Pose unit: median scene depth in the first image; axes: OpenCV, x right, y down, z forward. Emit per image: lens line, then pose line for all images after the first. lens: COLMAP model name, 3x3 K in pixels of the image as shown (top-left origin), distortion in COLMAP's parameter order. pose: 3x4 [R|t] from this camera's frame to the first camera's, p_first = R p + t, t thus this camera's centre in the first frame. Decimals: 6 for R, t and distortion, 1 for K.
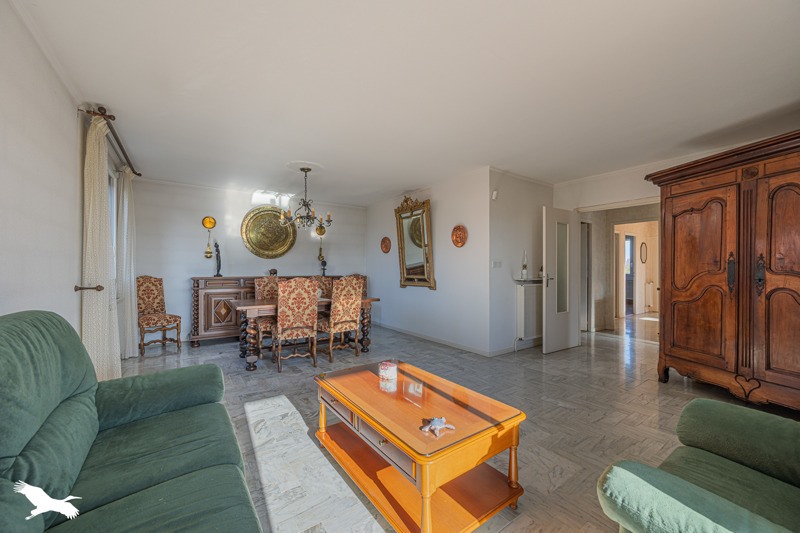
lens RADIAL K [[312.6, 0, 399.4], [0, 312.6, 270.1], [0, 0, 1]] dist [0.001233, 0.000128]
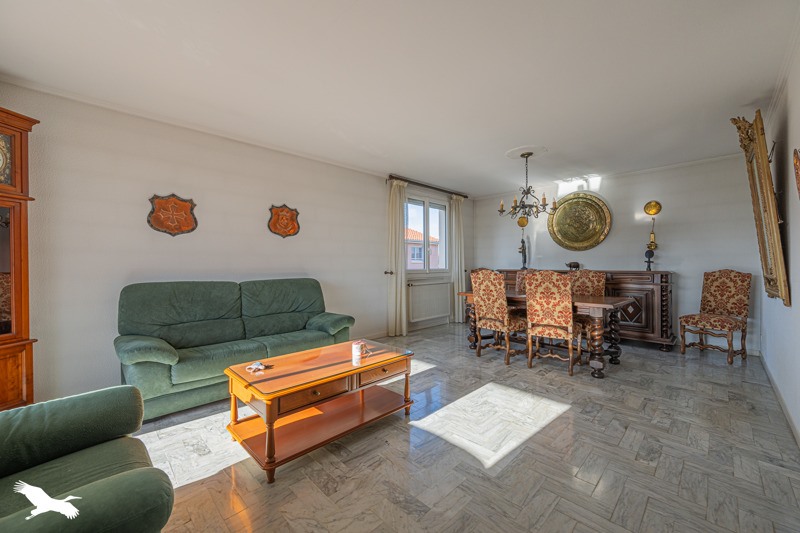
lens RADIAL K [[312.6, 0, 399.8], [0, 312.6, 263.6], [0, 0, 1]] dist [0.001233, 0.000128]
pose [[0.167887, -0.002503, -0.985803, 0.571067], [0.000506, 0.999997, -0.002453, 0.004157], [0.985806, -0.000087, 0.167888, 0.478235]]
